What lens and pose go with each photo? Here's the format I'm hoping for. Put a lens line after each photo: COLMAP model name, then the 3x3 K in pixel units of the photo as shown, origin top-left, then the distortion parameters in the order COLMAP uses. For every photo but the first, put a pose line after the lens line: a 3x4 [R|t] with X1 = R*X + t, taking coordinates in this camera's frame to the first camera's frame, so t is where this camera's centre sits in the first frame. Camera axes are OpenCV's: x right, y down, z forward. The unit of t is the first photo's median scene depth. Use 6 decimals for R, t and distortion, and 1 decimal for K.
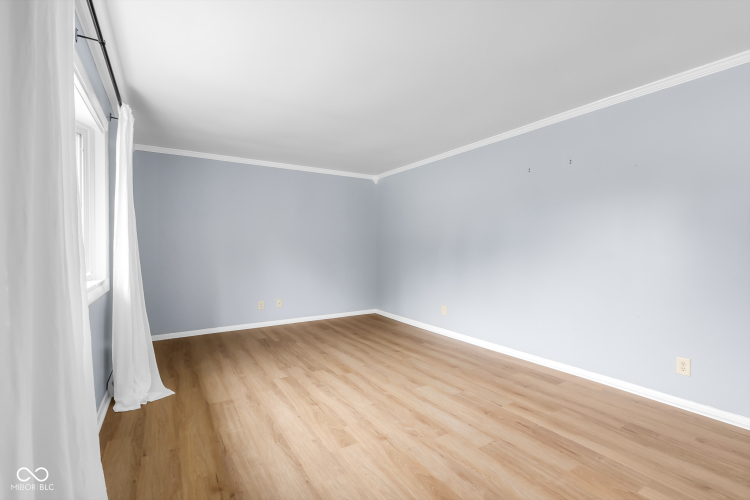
lens RADIAL K [[332.1, 0, 371.9], [0, 332.1, 247.1], [0, 0, 1]] dist [-0.001370, 0.000277]
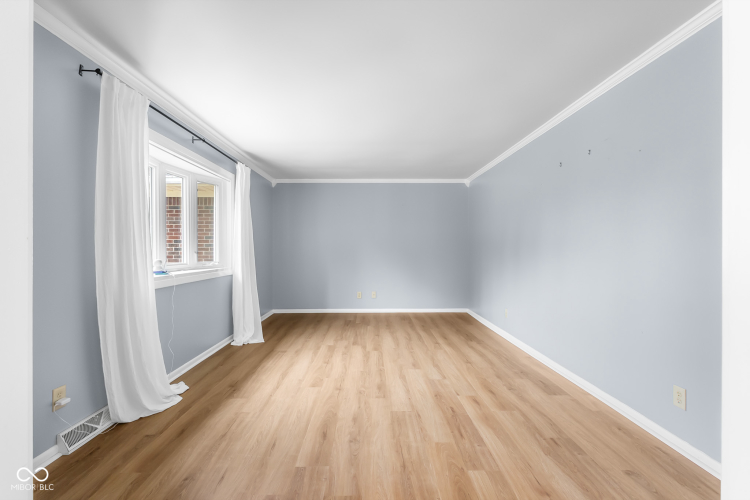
lens RADIAL K [[332.1, 0, 371.9], [0, 332.1, 247.1], [0, 0, 1]] dist [-0.001370, 0.000277]
pose [[0.852151, -0.001152, -0.523295, 0.654811], [-0.000417, 0.999996, -0.002882, -0.001900], [0.523296, 0.002674, 0.852147, -0.067965]]
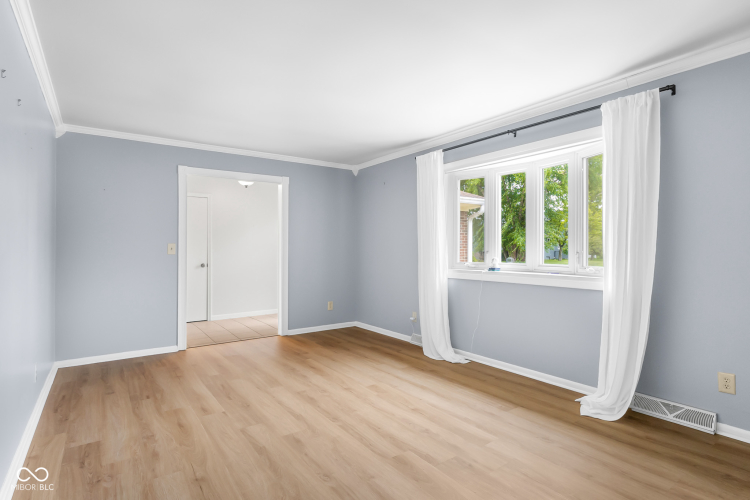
lens RADIAL K [[383.1, 0, 375.0], [0, 383.1, 250.0], [0, 0, 1]] dist [0.002087, 0.000503]
pose [[-0.997839, 0.003852, -0.065589, 0.015105], [0.003782, 0.999992, 0.001184, 0.000791], [0.065593, 0.000934, -0.997846, 1.966830]]
